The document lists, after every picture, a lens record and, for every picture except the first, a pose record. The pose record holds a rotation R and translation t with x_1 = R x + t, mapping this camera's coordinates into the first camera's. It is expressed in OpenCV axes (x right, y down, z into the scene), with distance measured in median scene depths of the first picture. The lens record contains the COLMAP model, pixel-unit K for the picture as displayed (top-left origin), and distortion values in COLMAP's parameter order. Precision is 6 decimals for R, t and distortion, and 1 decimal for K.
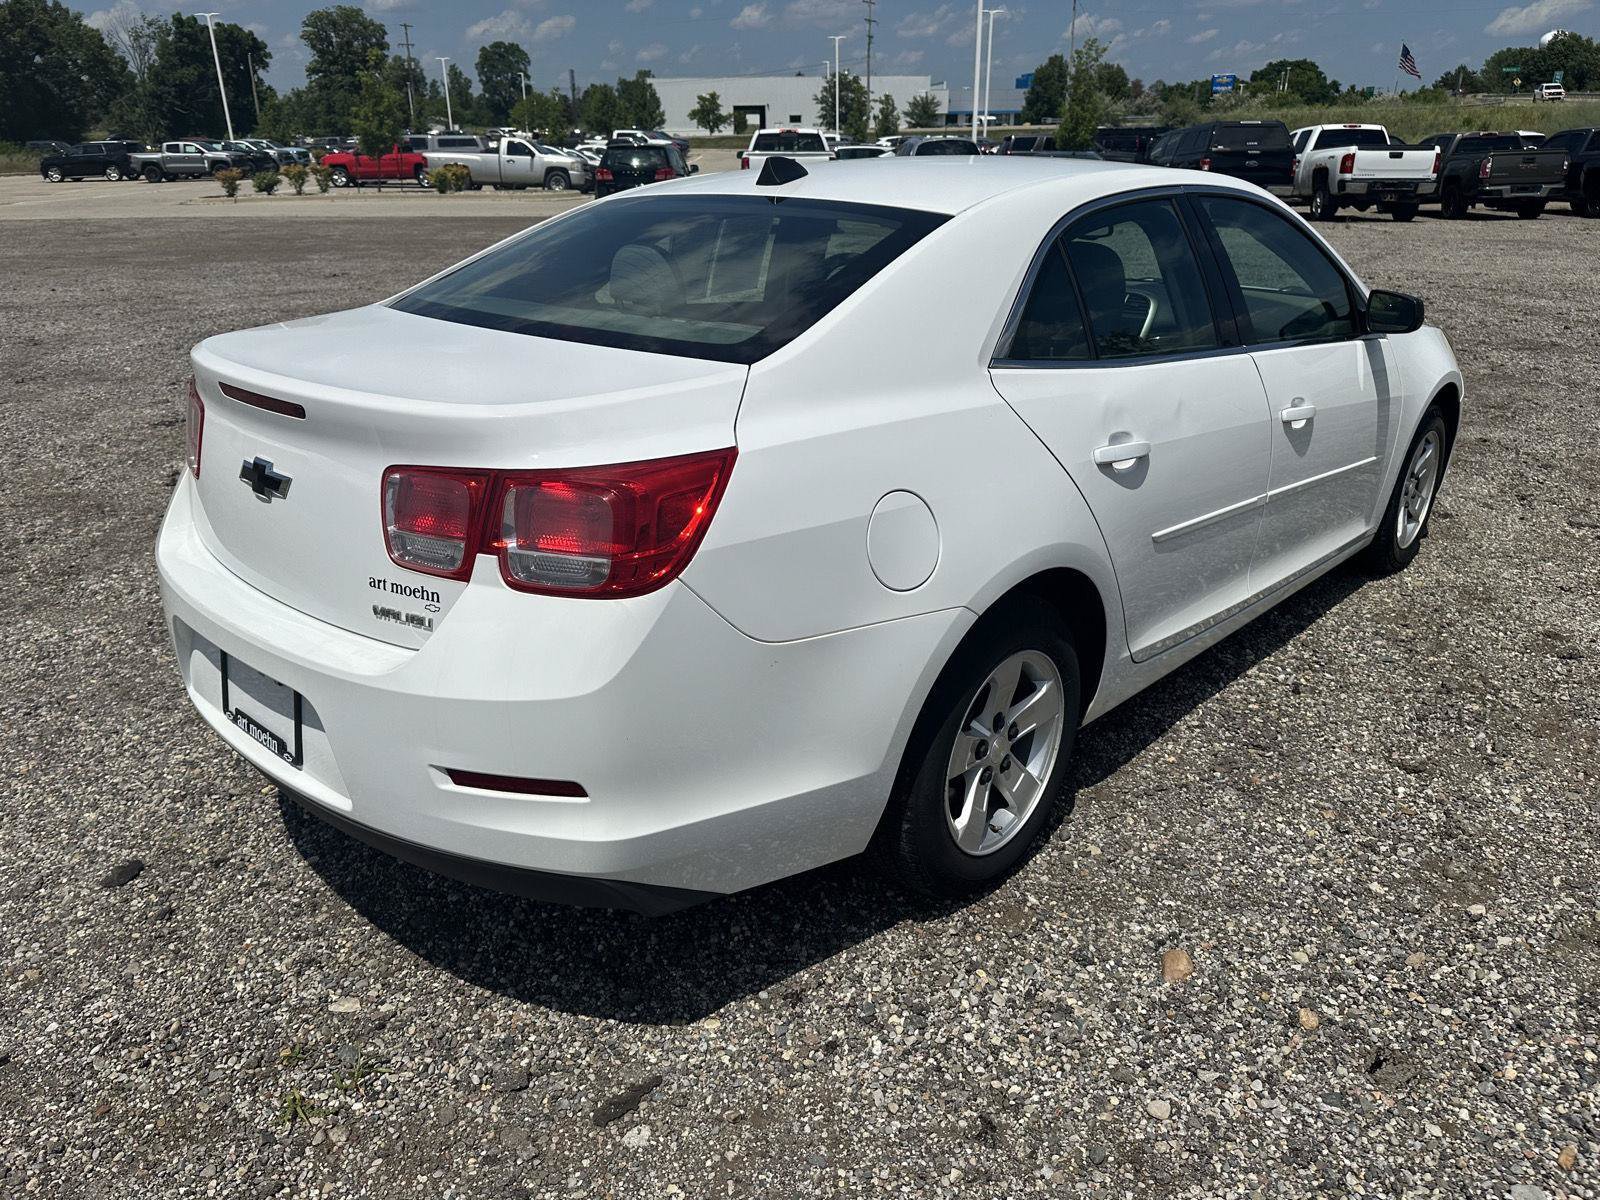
lens RADIAL K [[1186.3, 0, 800.0], [0, 1186.3, 600.0], [0, 0, 1]] dist [0.010359, 0.008739]
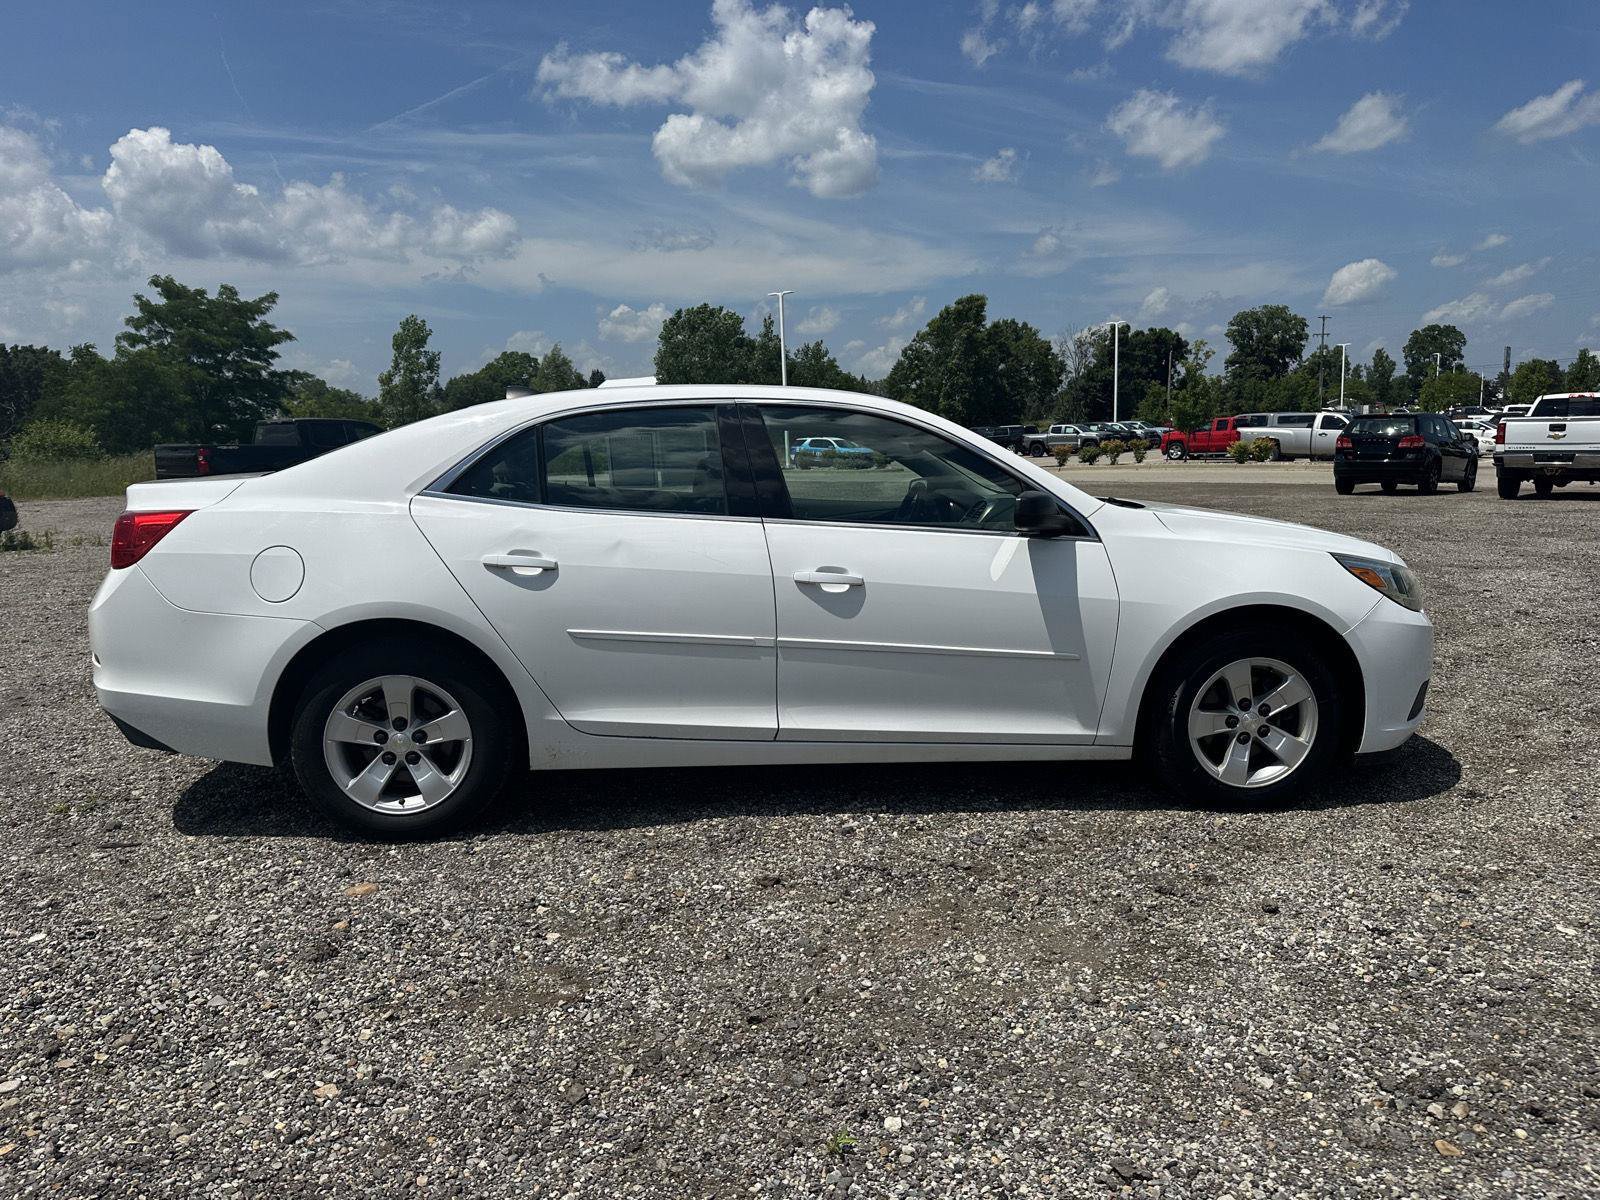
lens RADIAL K [[1223.2, 0, 798.7], [0, 1223.2, 553.7], [0, 0, 1]] dist [-0.004796, 0.004688]
pose [[0.731235, 0.055526, -0.679862, 0.108390], [-0.231357, 0.957792, -0.170614, 0.003039], [0.641693, 0.282050, 0.713217, 0.010460]]
